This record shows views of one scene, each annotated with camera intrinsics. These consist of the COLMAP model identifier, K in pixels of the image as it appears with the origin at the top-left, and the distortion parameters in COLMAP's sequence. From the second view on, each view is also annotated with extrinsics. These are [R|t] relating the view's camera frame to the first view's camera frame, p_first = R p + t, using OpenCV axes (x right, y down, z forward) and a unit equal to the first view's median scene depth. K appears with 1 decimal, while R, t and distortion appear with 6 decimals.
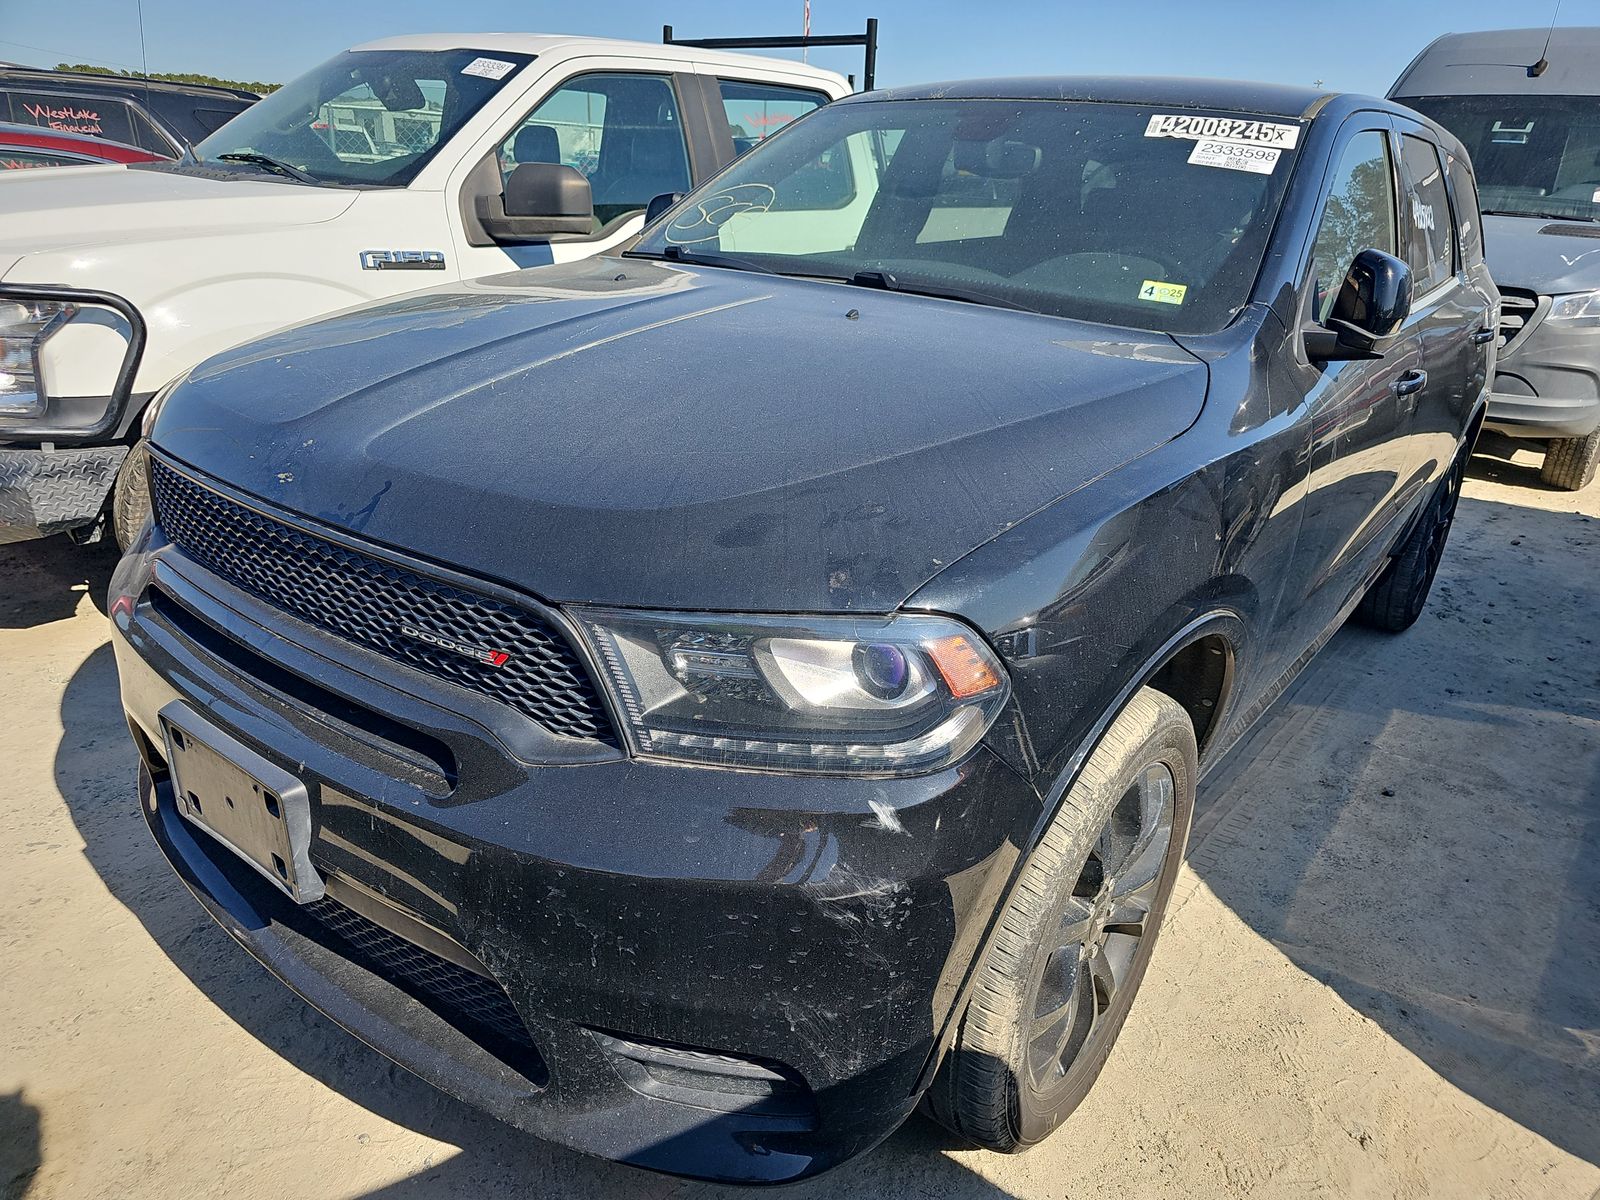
lens RADIAL K [[1072.4, 0, 800.0], [0, 1072.4, 600.0], [0, 0, 1]] dist [0.011782, -0.004700]
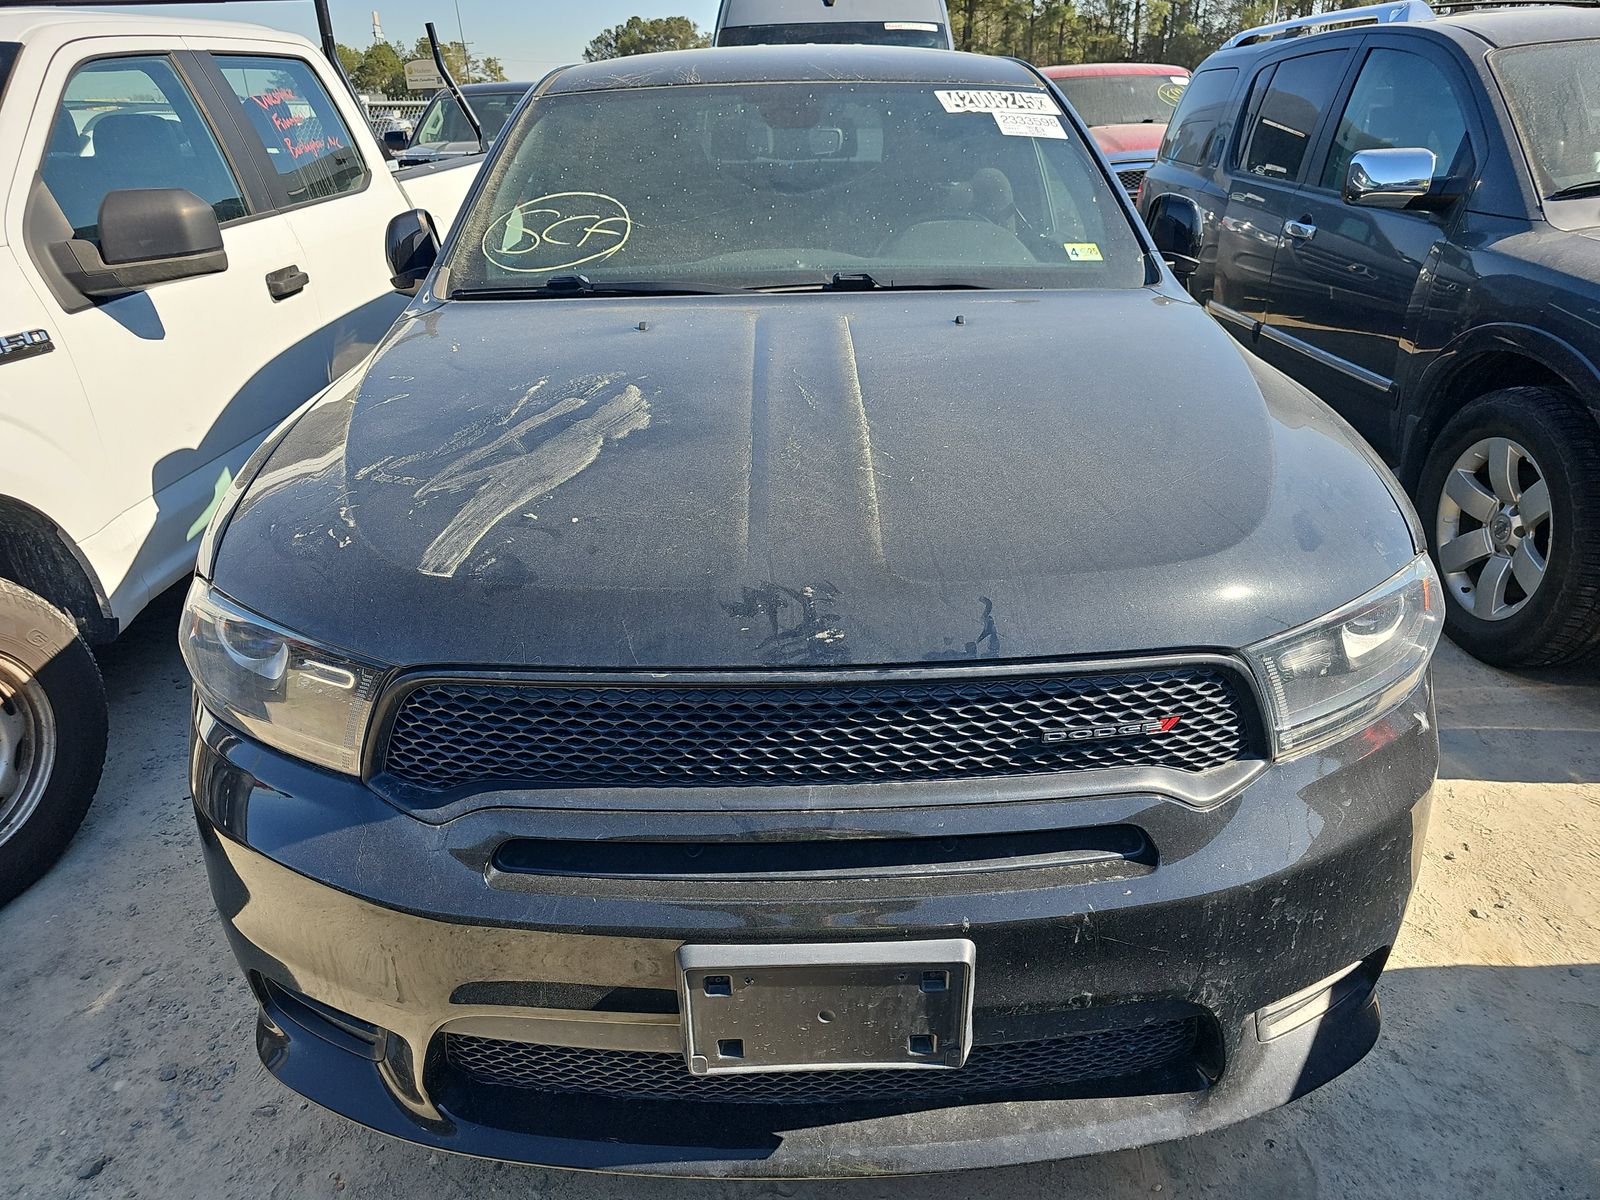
lens RADIAL K [[1072.4, 0, 800.0], [0, 1072.4, 600.0], [0, 0, 1]] dist [0.011782, -0.004700]
pose [[0.788978, -0.320024, 0.524498, -0.621385], [0.288036, 0.946679, 0.144340, -0.179846], [-0.542723, 0.037193, 0.839088, 0.193736]]
